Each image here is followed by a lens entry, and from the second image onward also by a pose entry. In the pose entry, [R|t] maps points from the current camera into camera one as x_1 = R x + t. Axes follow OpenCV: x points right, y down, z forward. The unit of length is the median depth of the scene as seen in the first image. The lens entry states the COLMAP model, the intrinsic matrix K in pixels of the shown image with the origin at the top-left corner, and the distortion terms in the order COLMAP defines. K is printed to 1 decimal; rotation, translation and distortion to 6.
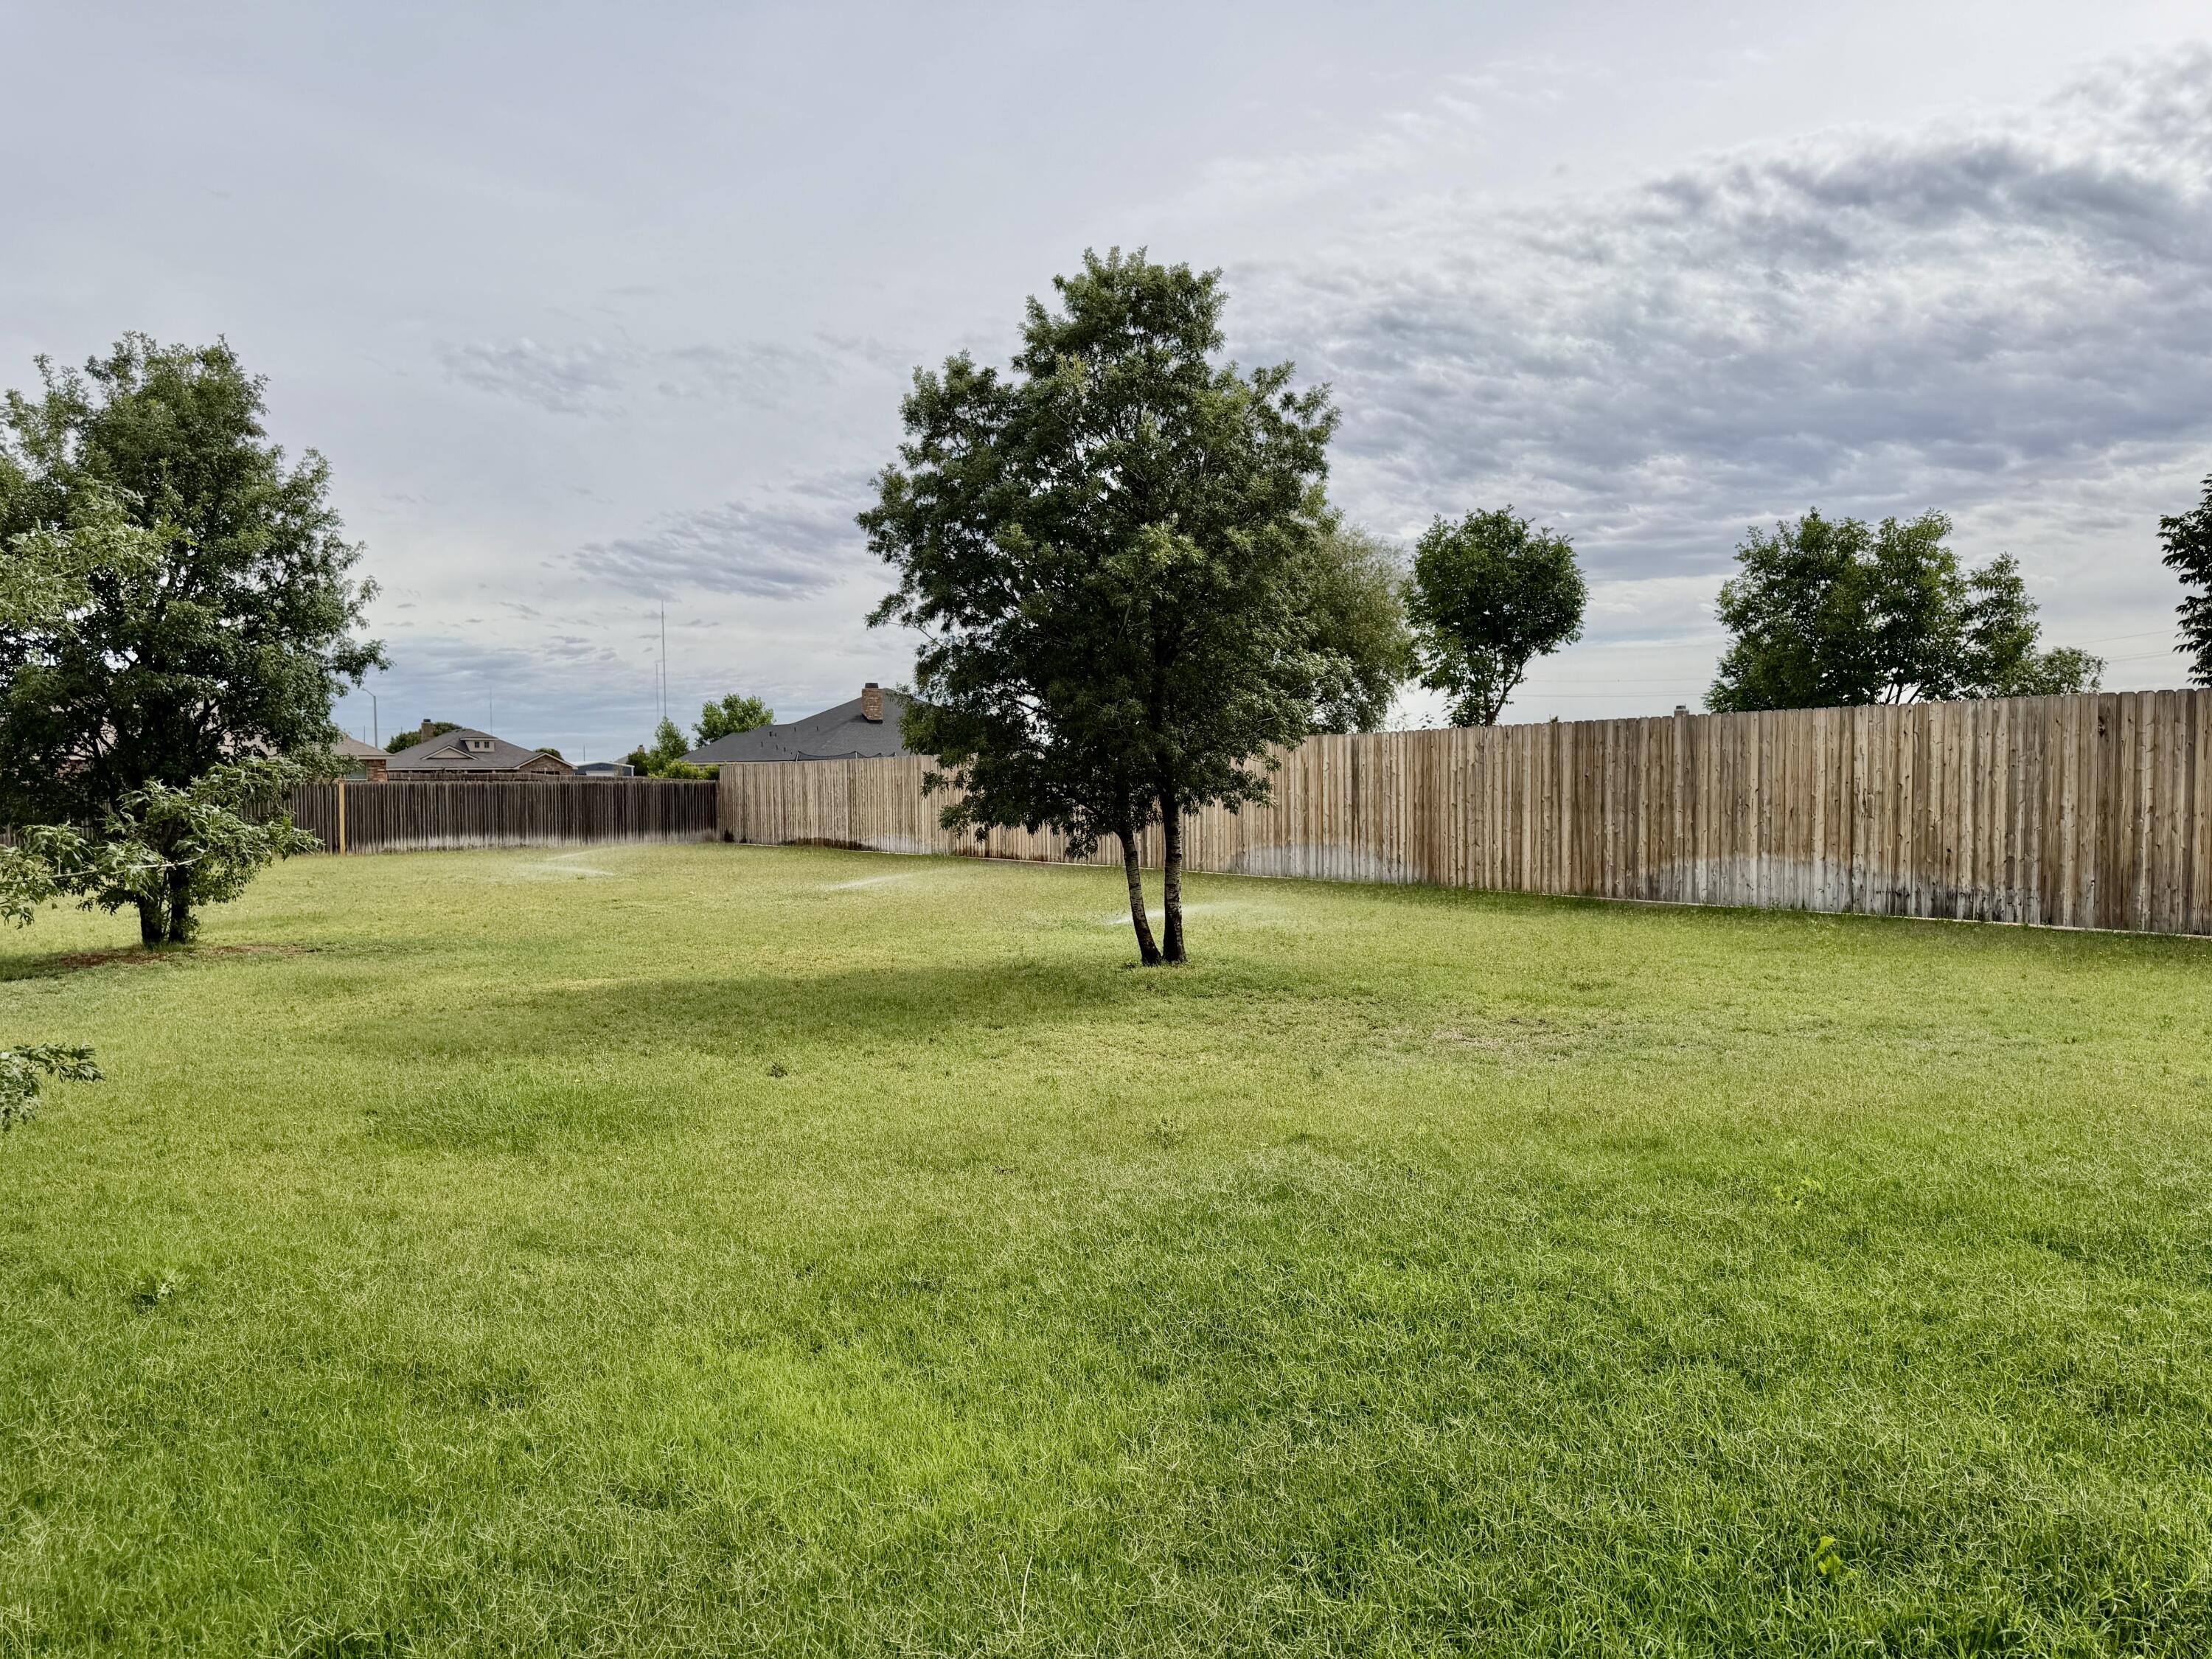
lens RADIAL K [[1561.3, 0, 1106.0], [0, 1561.3, 829.5], [0, 0, 1]] dist [0.090059, -0.153398]
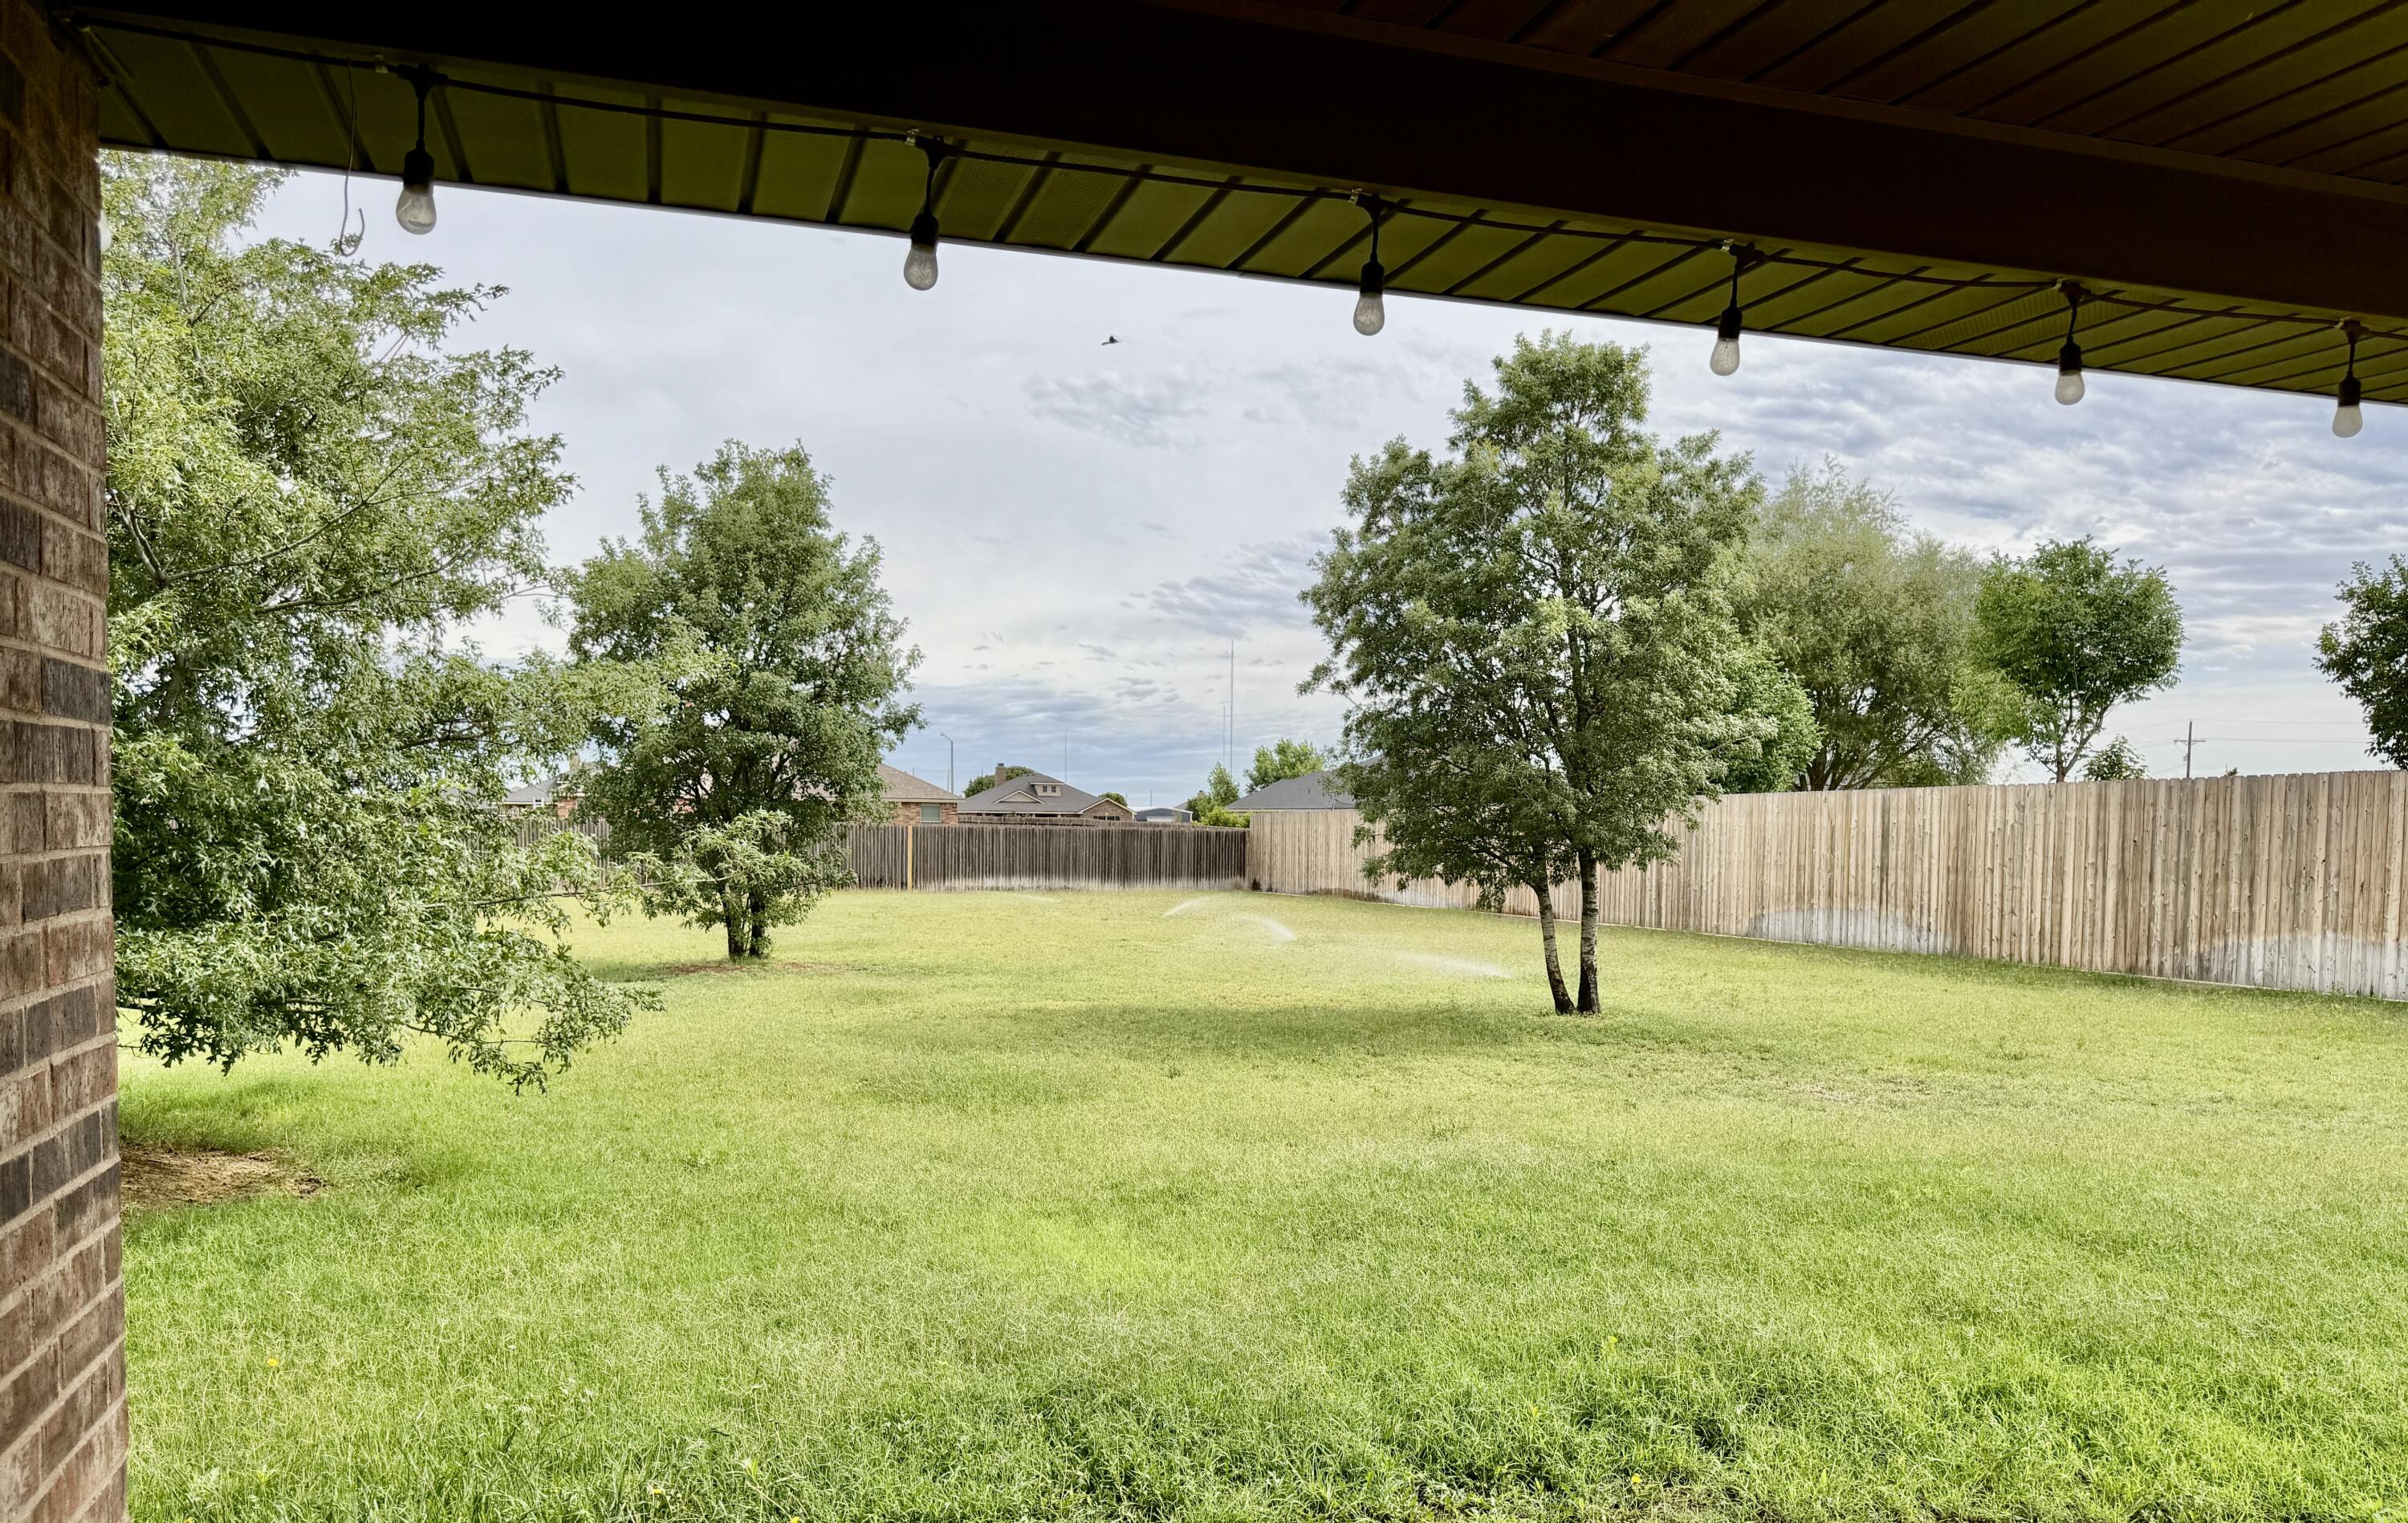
lens RADIAL K [[1705.1, 0, 1204.6], [0, 1705.1, 914.5], [0, 0, 1]] dist [0.113992, -0.210771]
pose [[0.957824, 0.032273, -0.285538, 0.084355], [-0.027197, 0.999394, 0.021726, 0.001257], [0.286066, -0.013044, 0.958121, -0.114209]]
